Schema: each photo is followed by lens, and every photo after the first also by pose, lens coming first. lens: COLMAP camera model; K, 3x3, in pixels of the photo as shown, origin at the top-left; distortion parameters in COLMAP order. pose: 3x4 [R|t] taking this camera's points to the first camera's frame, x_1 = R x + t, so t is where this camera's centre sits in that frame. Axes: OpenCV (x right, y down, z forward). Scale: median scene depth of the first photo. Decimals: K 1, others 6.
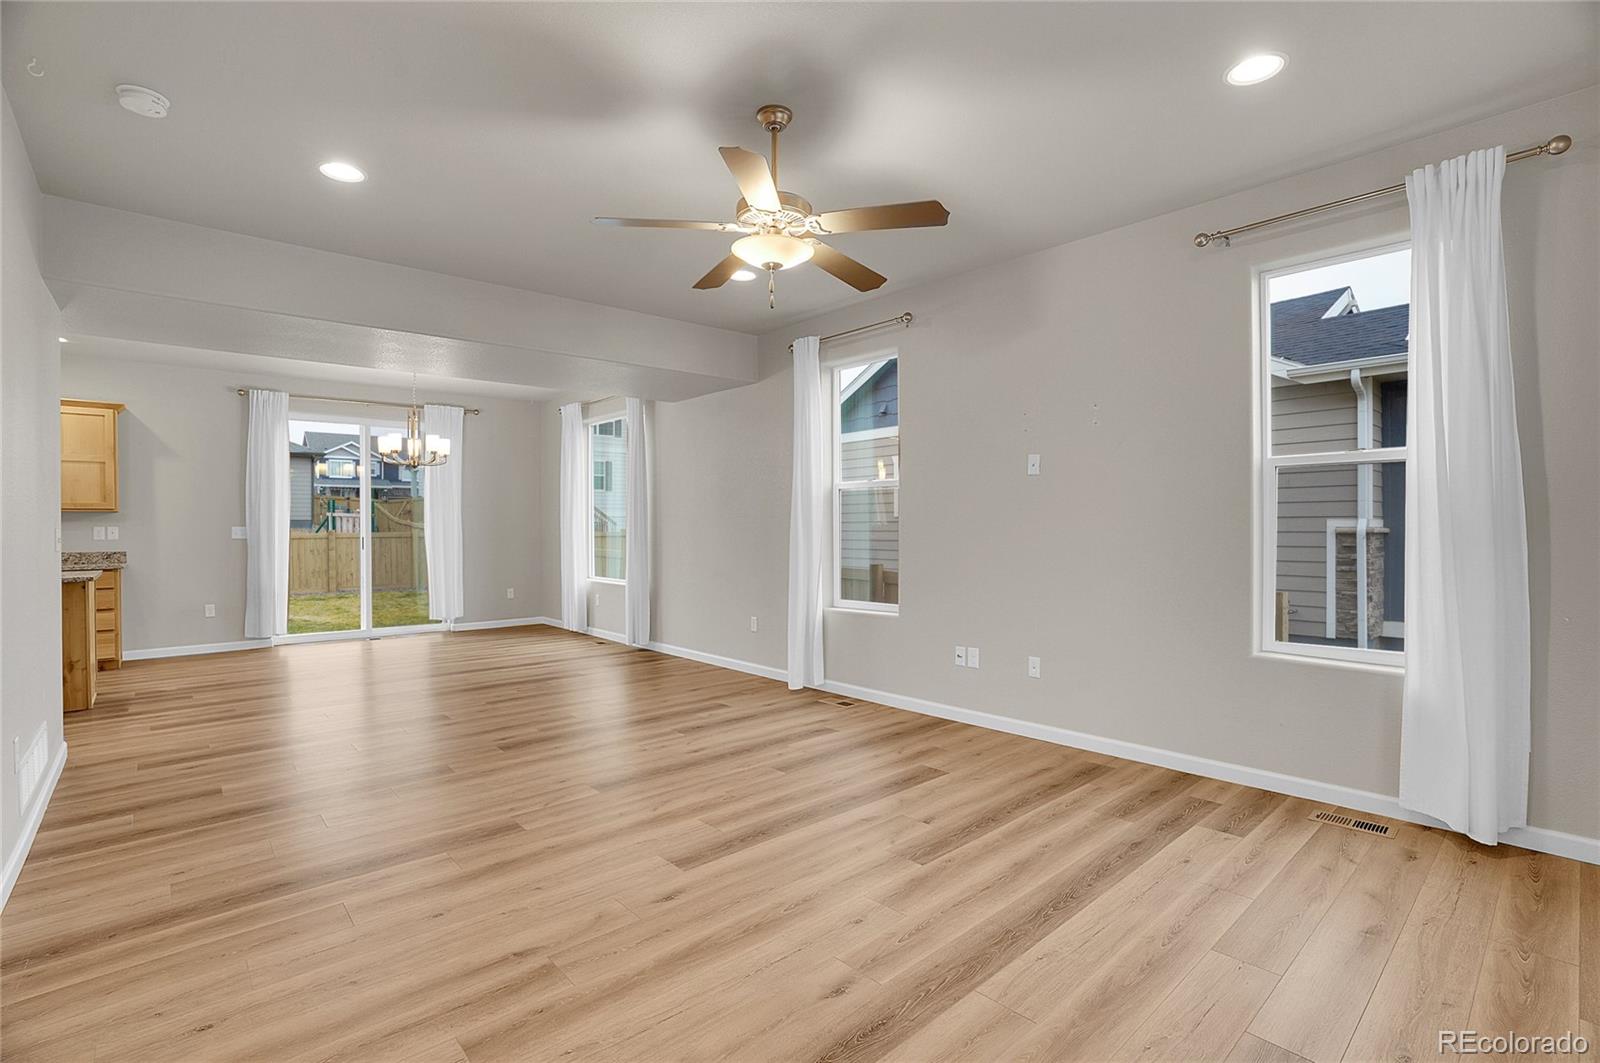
lens RADIAL K [[743.8, 0, 800.0], [0, 743.8, 533.7], [0, 0, 1]] dist [-0.065472, 0.026724]
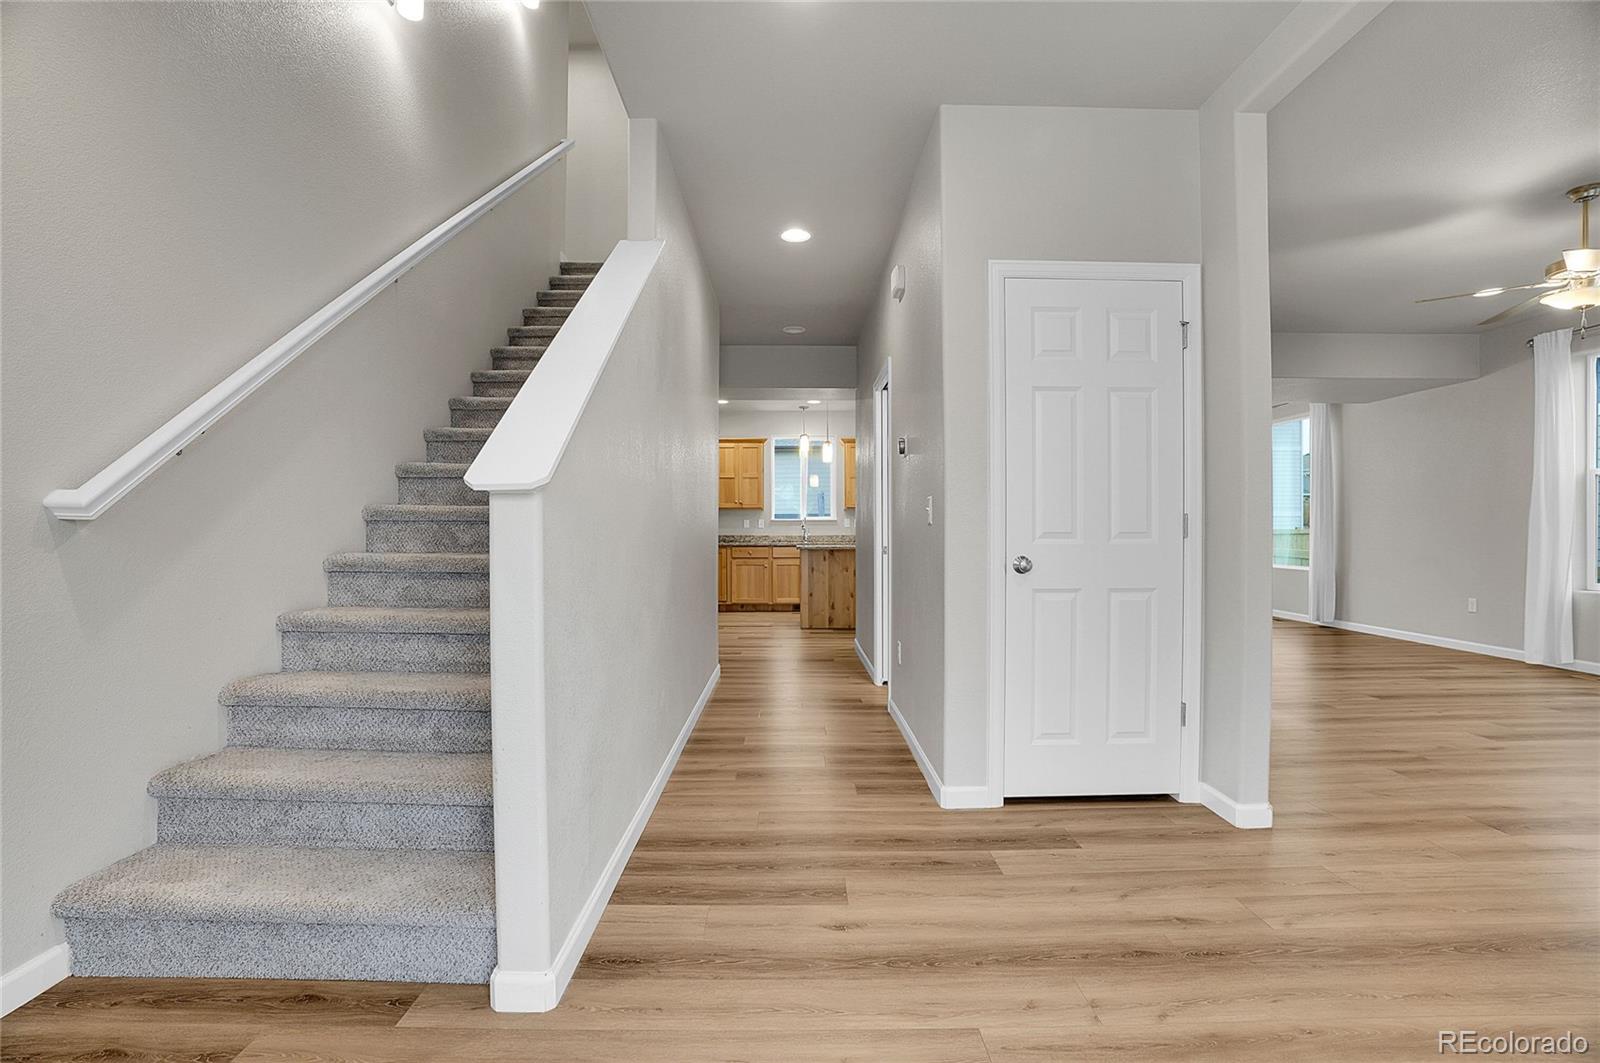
lens RADIAL K [[743.8, 0, 800.0], [0, 743.8, 533.7], [0, 0, 1]] dist [-0.065472, 0.026724]
pose [[0.753376, 0.004571, -0.657575, -0.156965], [-0.007117, 0.999974, -0.001202, 0.037821], [0.657552, 0.005586, 0.753388, -0.564212]]
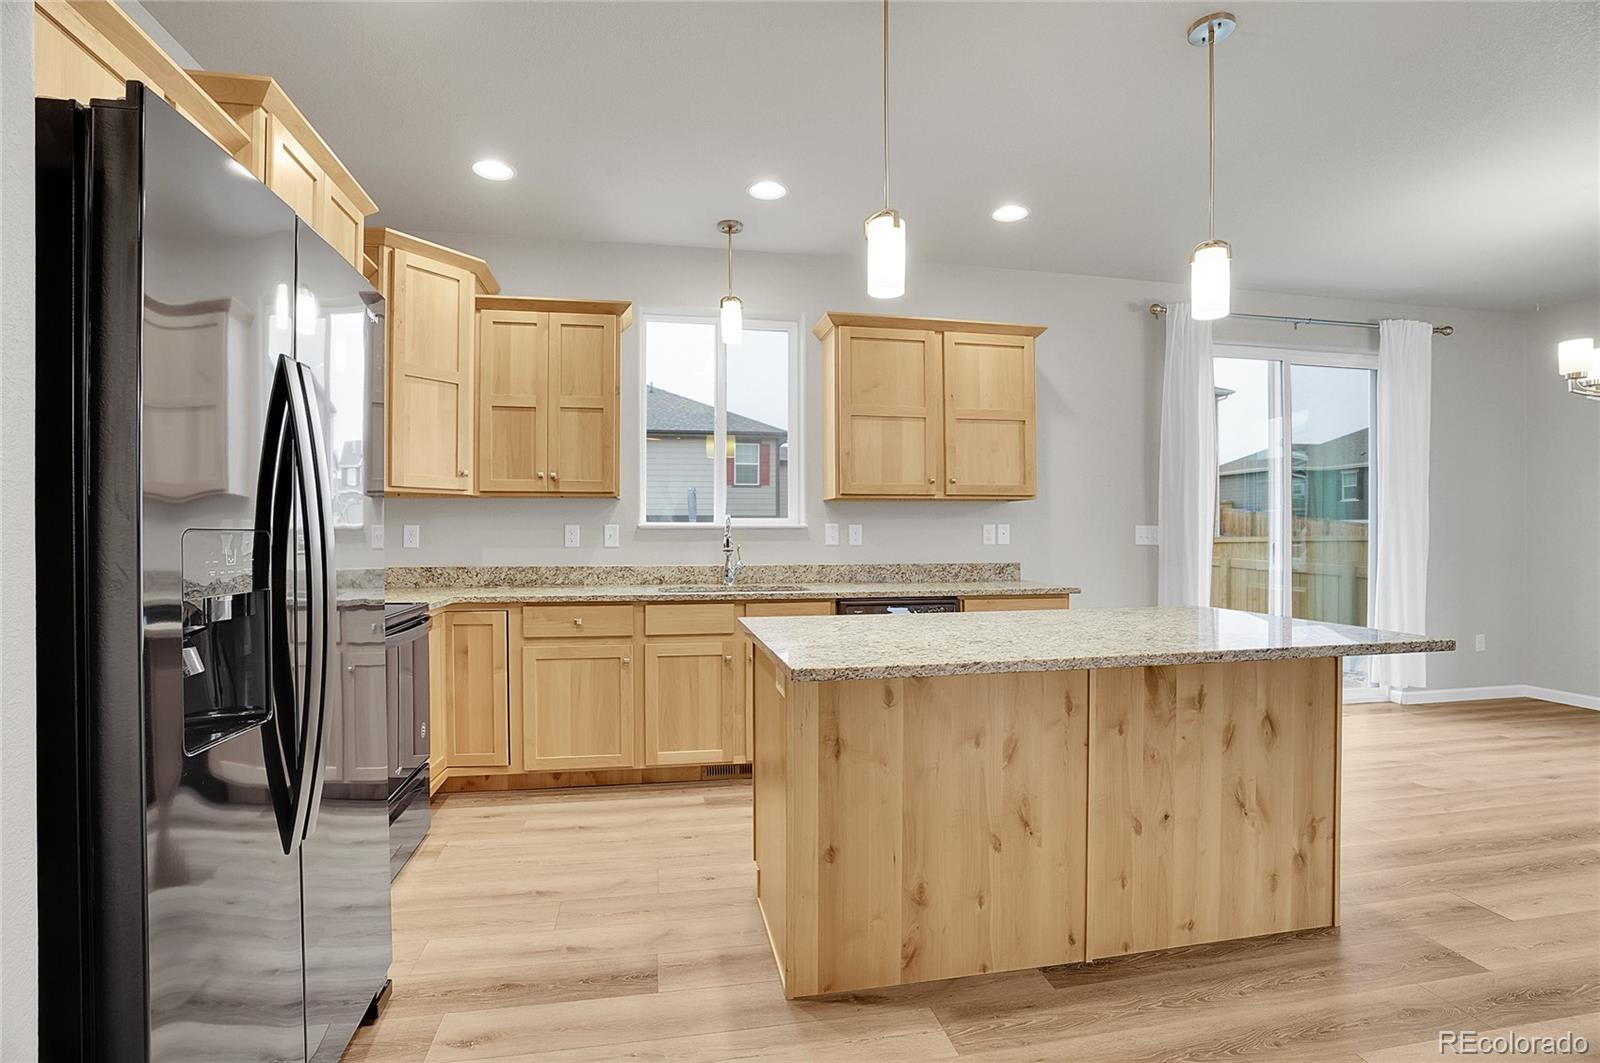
lens RADIAL K [[743.8, 0, 800.0], [0, 743.8, 533.7], [0, 0, 1]] dist [-0.065472, 0.026724]
pose [[0.861510, 0.000189, -0.507740, -1.166141], [-0.005467, 0.999945, -0.008903, 0.007304], [0.507711, 0.010446, 0.861464, 0.490812]]
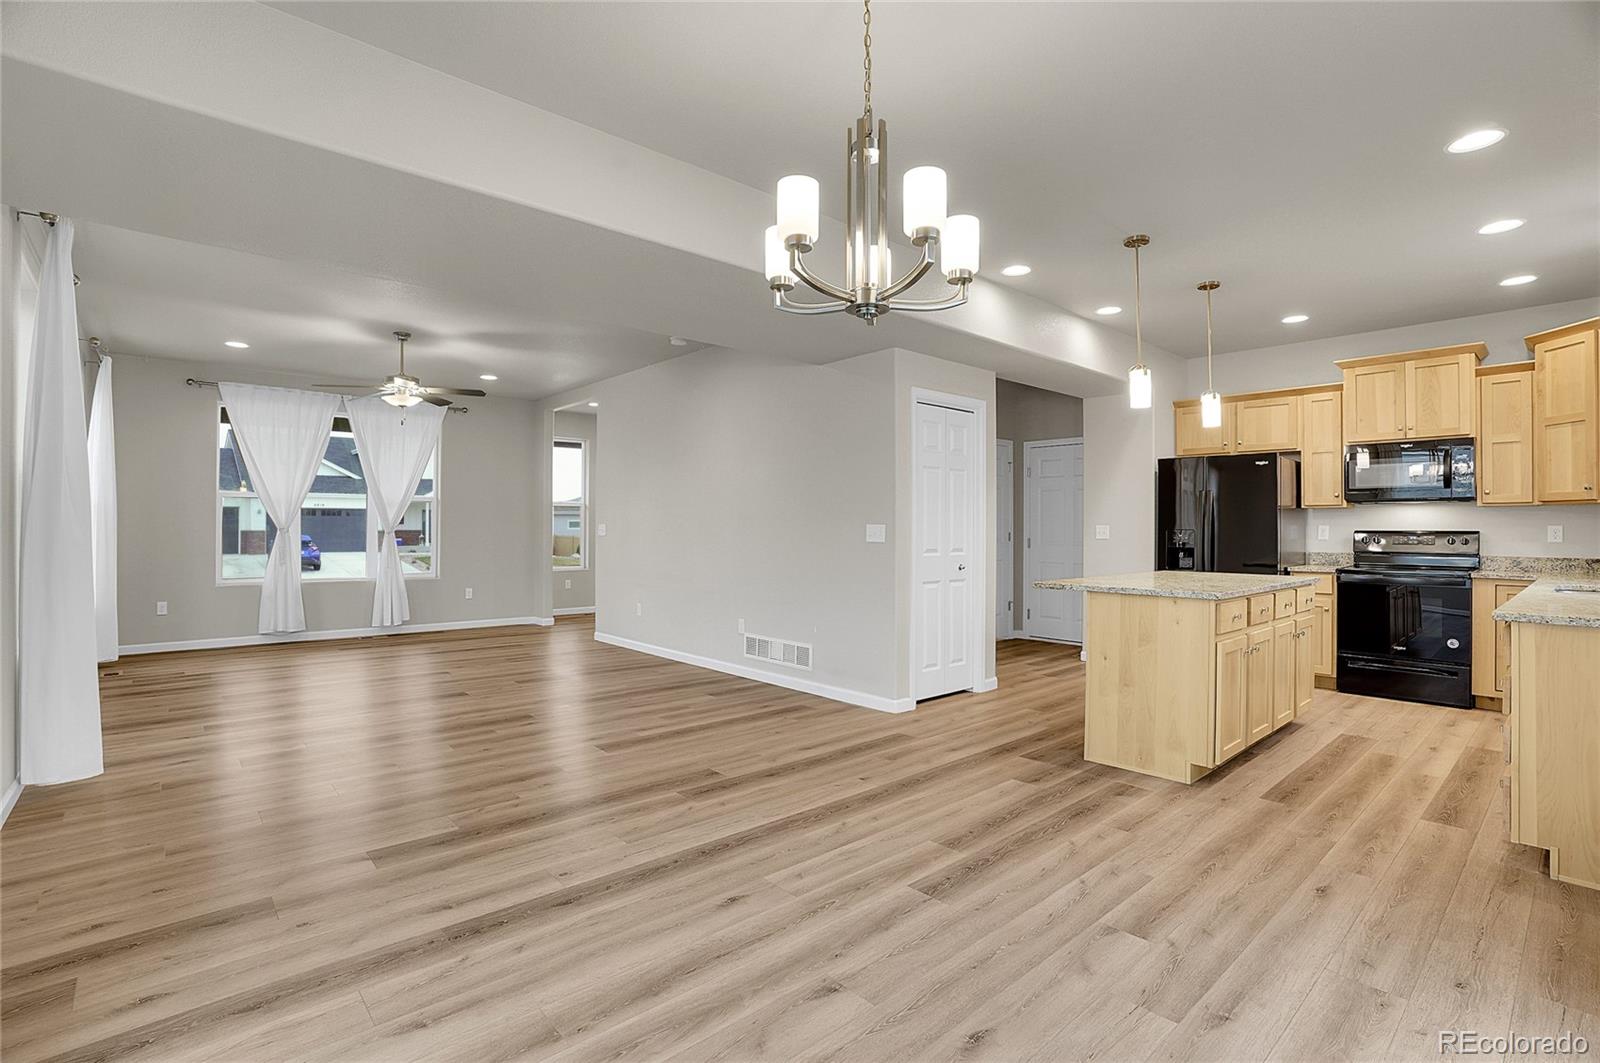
lens RADIAL K [[743.8, 0, 800.0], [0, 743.8, 533.7], [0, 0, 1]] dist [-0.065472, 0.026724]
pose [[-0.999997, -0.000567, -0.002164, -0.757554], [-0.000605, 0.999845, 0.017579, -0.012161], [0.002154, 0.017580, -0.999843, 1.967969]]
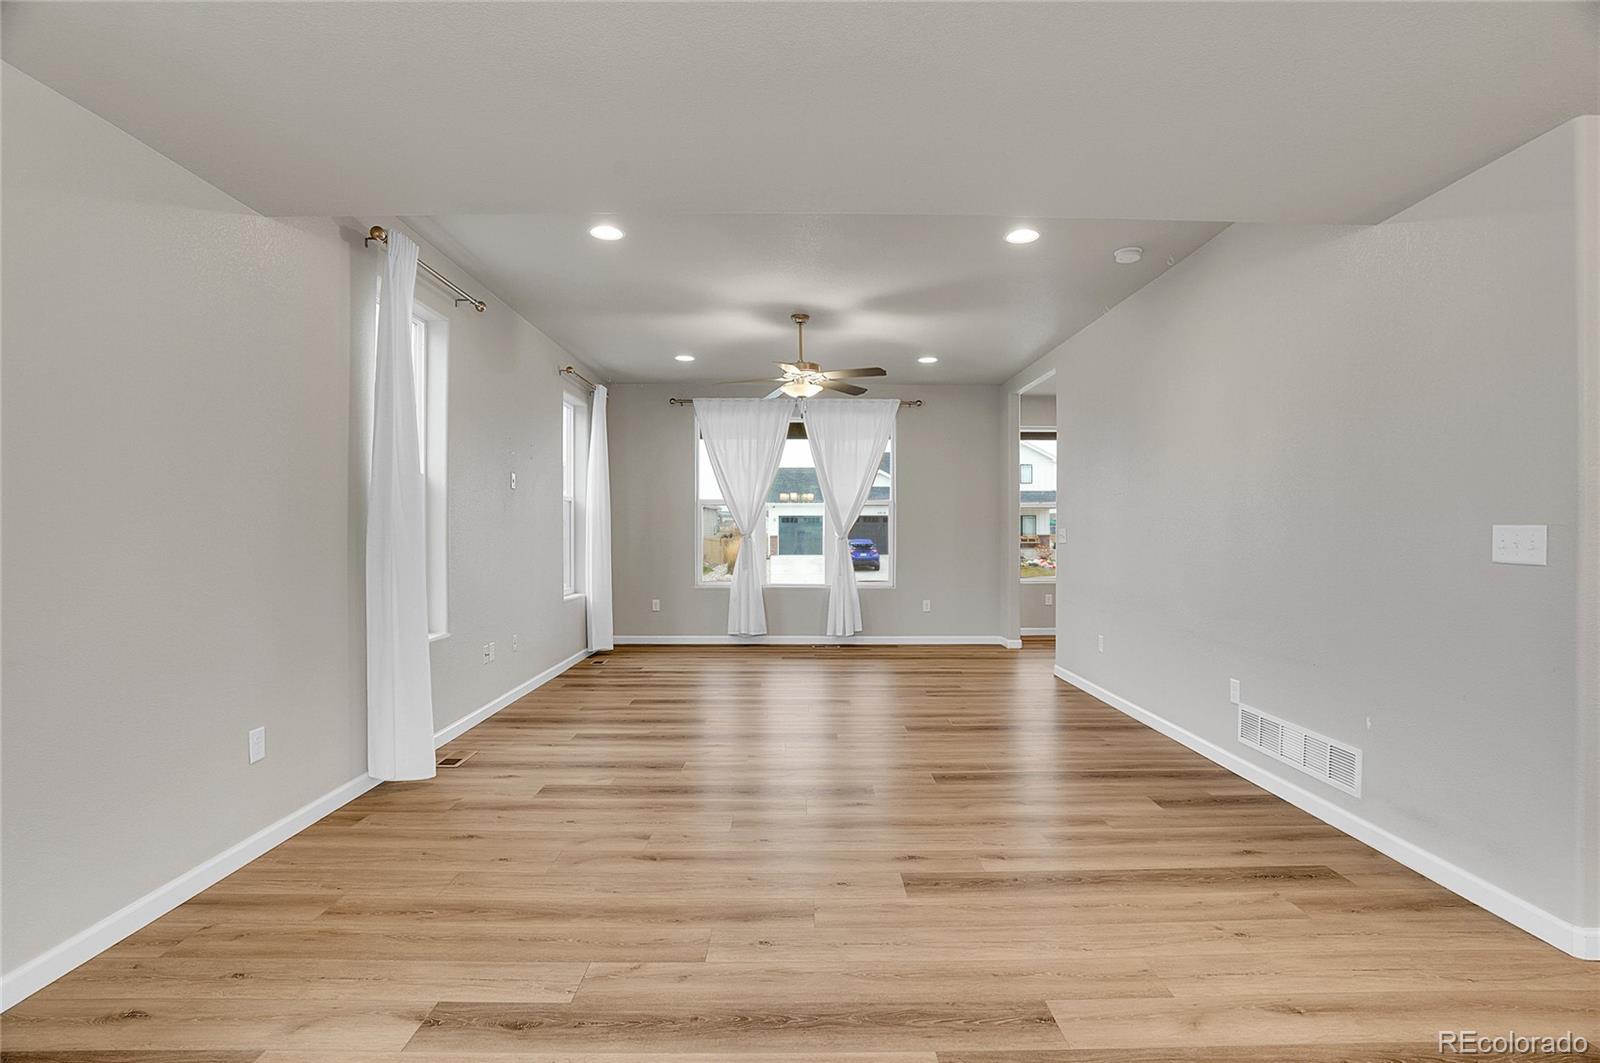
lens RADIAL K [[743.8, 0, 800.0], [0, 743.8, 533.7], [0, 0, 1]] dist [-0.065472, 0.026724]
pose [[-0.753761, 0.001516, 0.657147, -0.825757], [0.008195, 0.999941, 0.007093, -0.006989], [-0.657098, 0.010732, -0.753729, 1.548140]]
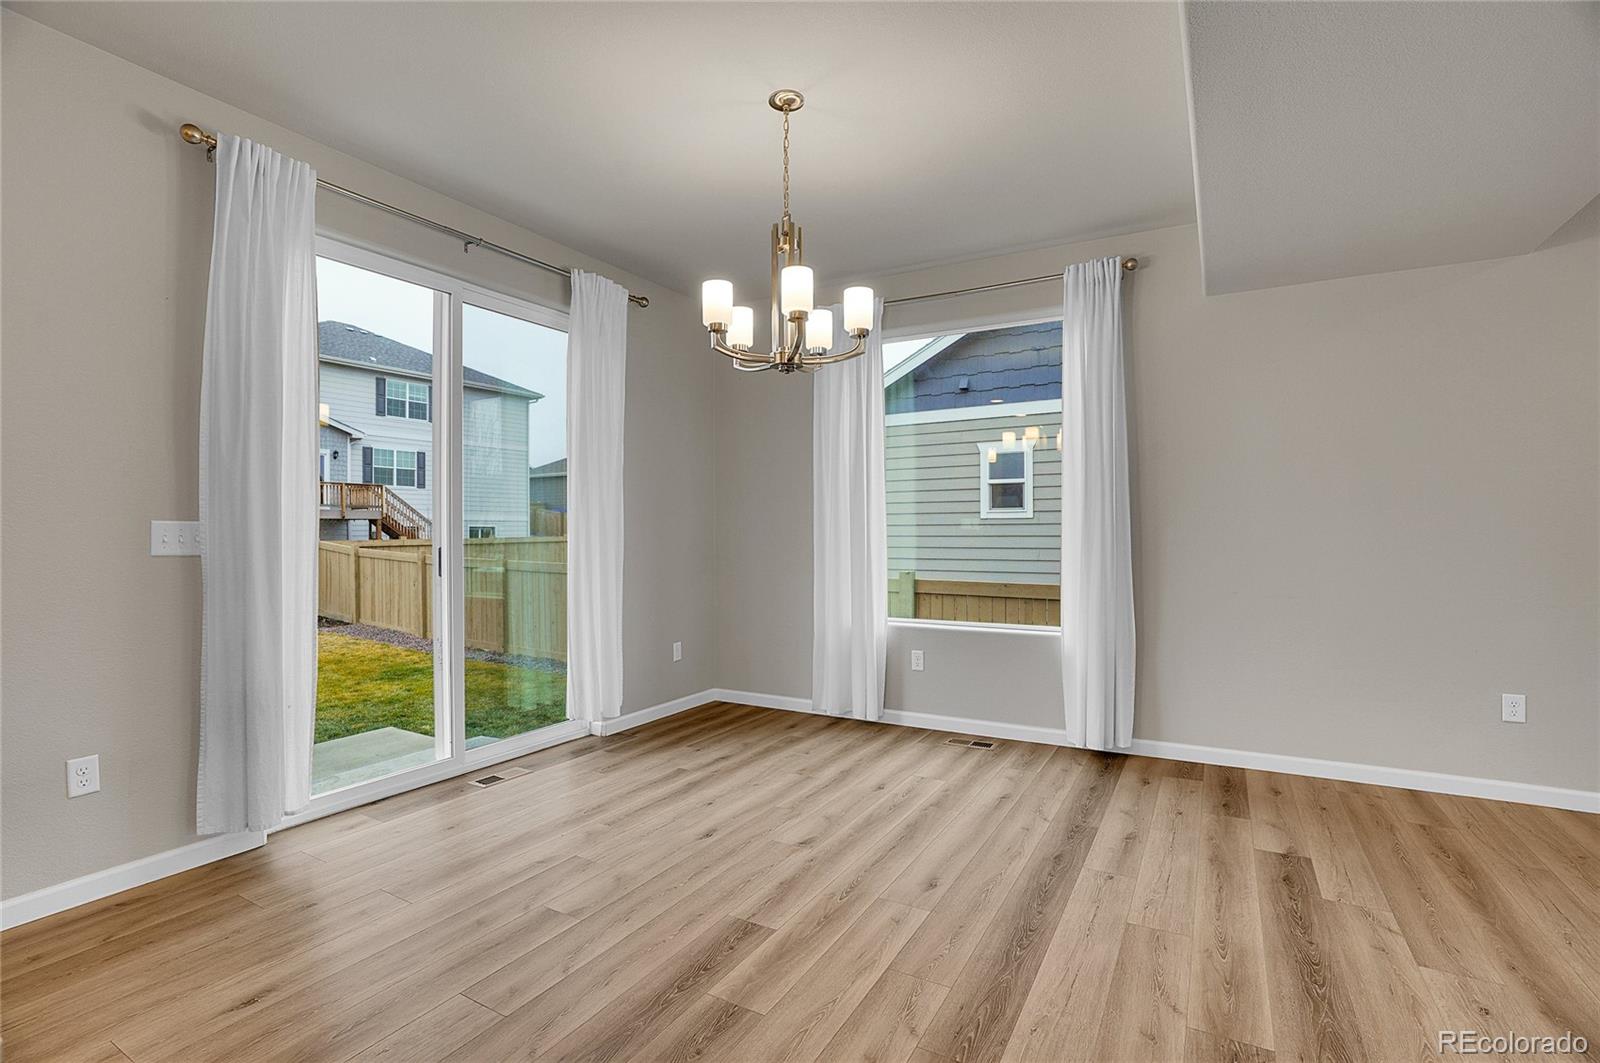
lens RADIAL K [[743.8, 0, 800.0], [0, 743.8, 533.7], [0, 0, 1]] dist [-0.065472, 0.026724]
pose [[0.948754, -0.000502, 0.316014, -0.981590], [0.003656, 0.999949, -0.009390, 0.001516], [-0.315993, 0.010064, 0.948708, 0.937922]]
